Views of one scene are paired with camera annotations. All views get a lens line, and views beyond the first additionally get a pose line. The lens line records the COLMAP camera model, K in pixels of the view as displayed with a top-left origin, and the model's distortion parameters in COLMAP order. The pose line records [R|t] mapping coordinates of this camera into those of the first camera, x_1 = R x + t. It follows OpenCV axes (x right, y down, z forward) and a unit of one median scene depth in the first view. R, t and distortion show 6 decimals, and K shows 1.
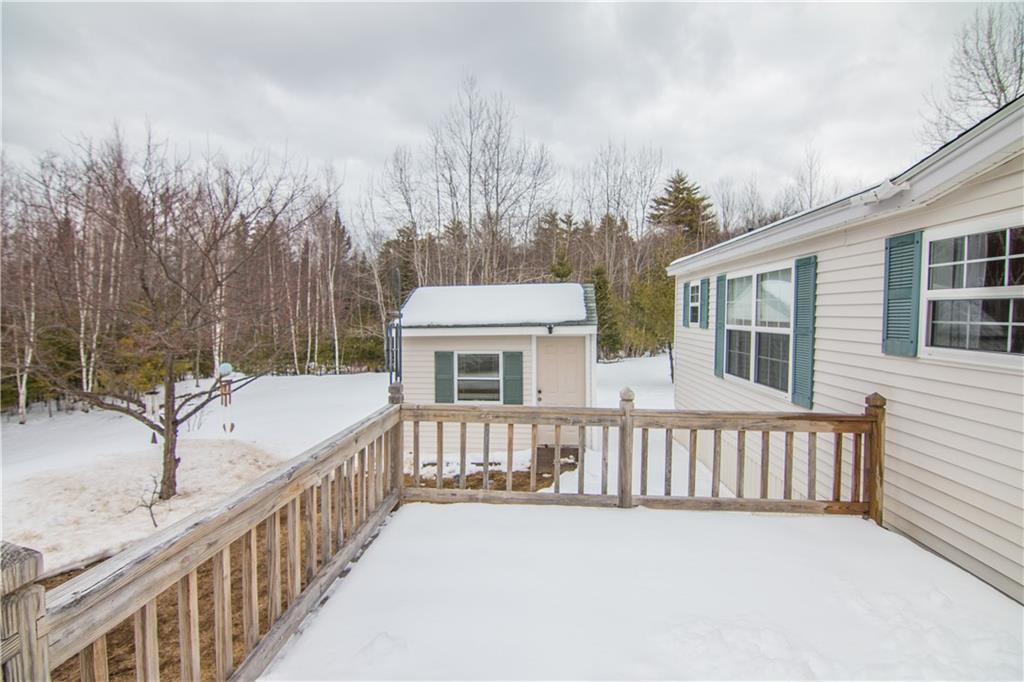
lens RADIAL K [[512.1, 0, 512.0], [0, 512.1, 341.0], [0, 0, 1]] dist [-0.001197, -0.013383]
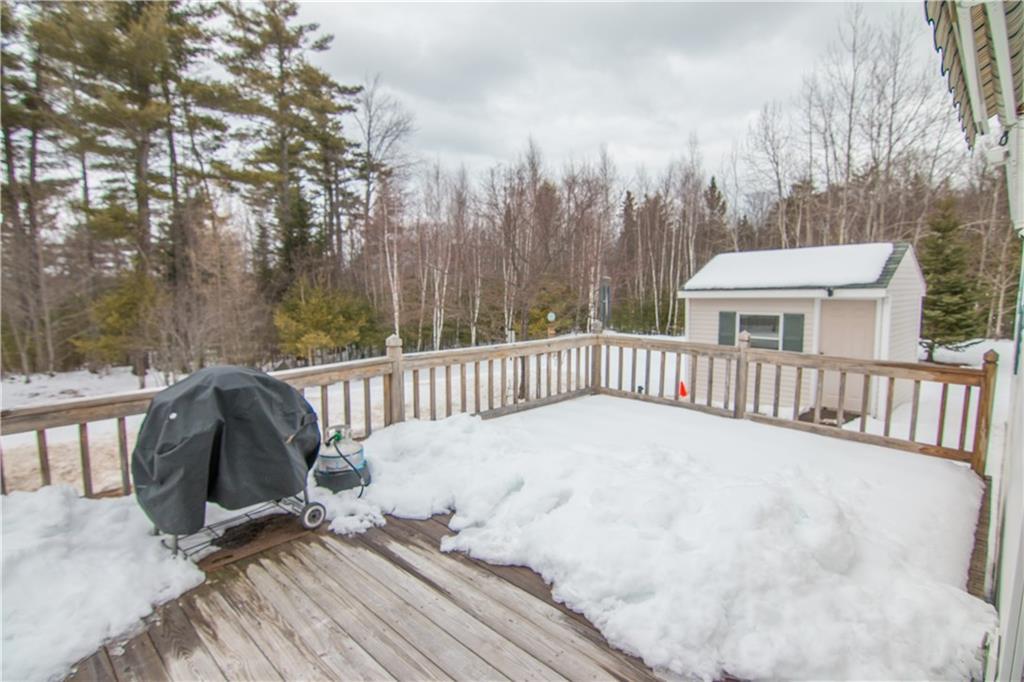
lens RADIAL K [[512.1, 0, 512.0], [0, 512.1, 341.0], [0, 0, 1]] dist [-0.001197, -0.013383]
pose [[0.751889, 0.067187, -0.655857, 0.255847], [-0.024732, 0.996968, 0.073777, 0.013265], [0.658826, -0.039251, 0.751271, -0.158669]]
